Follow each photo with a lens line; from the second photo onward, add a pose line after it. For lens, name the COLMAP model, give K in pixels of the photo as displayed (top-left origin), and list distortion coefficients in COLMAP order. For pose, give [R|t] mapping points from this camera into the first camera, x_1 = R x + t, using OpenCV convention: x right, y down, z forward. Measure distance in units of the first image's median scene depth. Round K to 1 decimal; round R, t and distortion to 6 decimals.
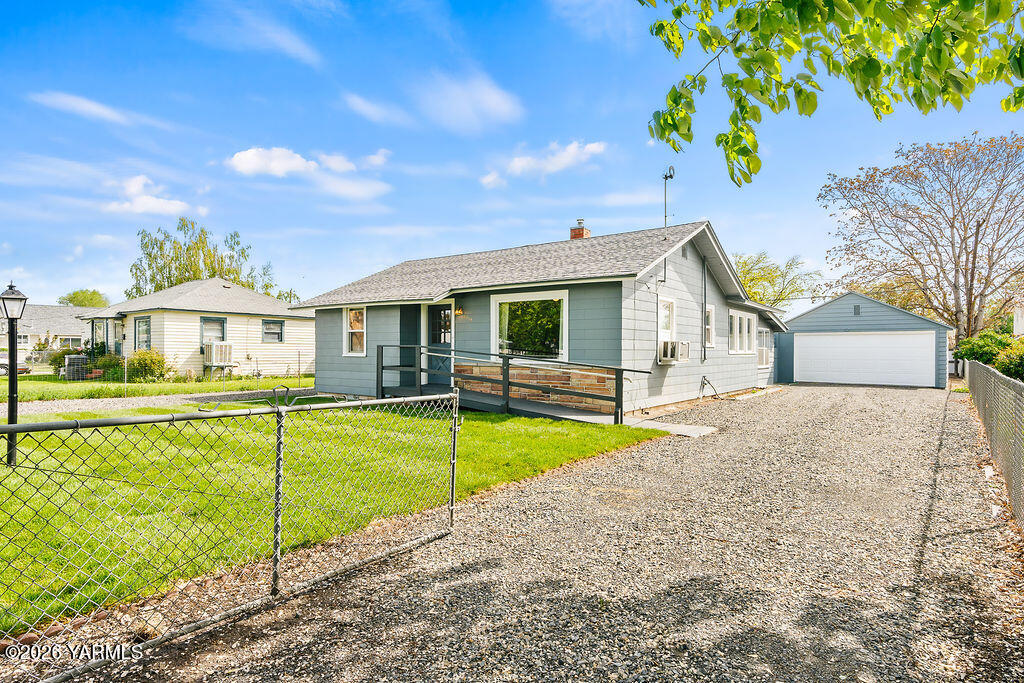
lens RADIAL K [[557.4, 0, 518.4], [0, 557.4, 365.0], [0, 0, 1]] dist [-0.004602, -0.000548]
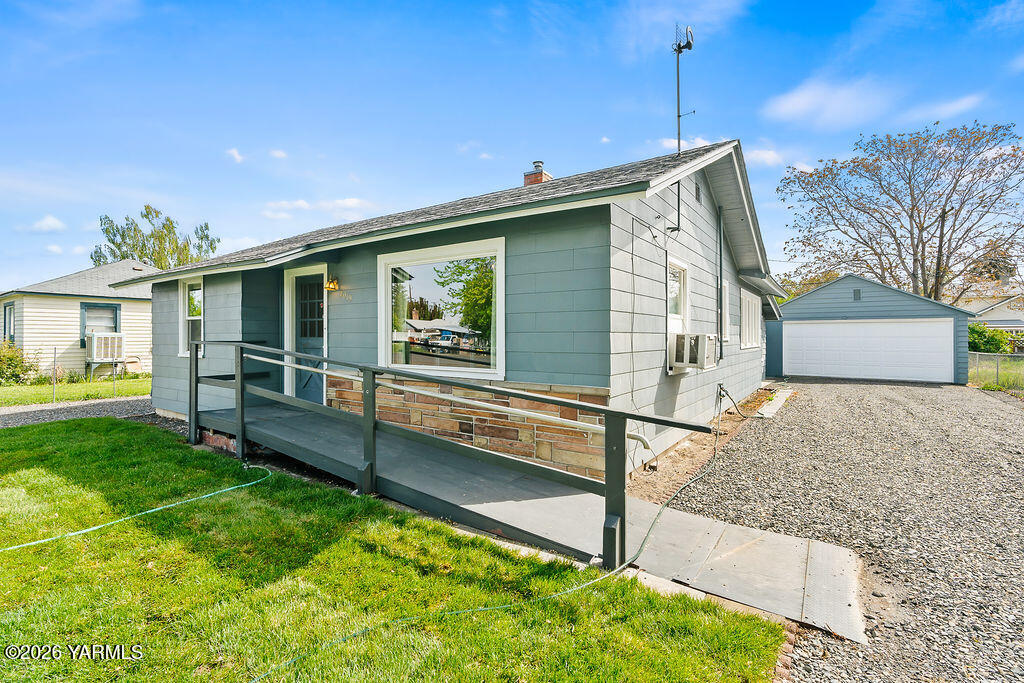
lens RADIAL K [[469.2, 0, 511.2], [0, 469.2, 338.7], [0, 0, 1]] dist [0.003530, 0.000173]
pose [[0.999669, -0.003076, 0.025545, 0.044276], [0.003657, 0.999736, -0.022704, -0.015528], [-0.025469, 0.022789, 0.999416, 0.296336]]
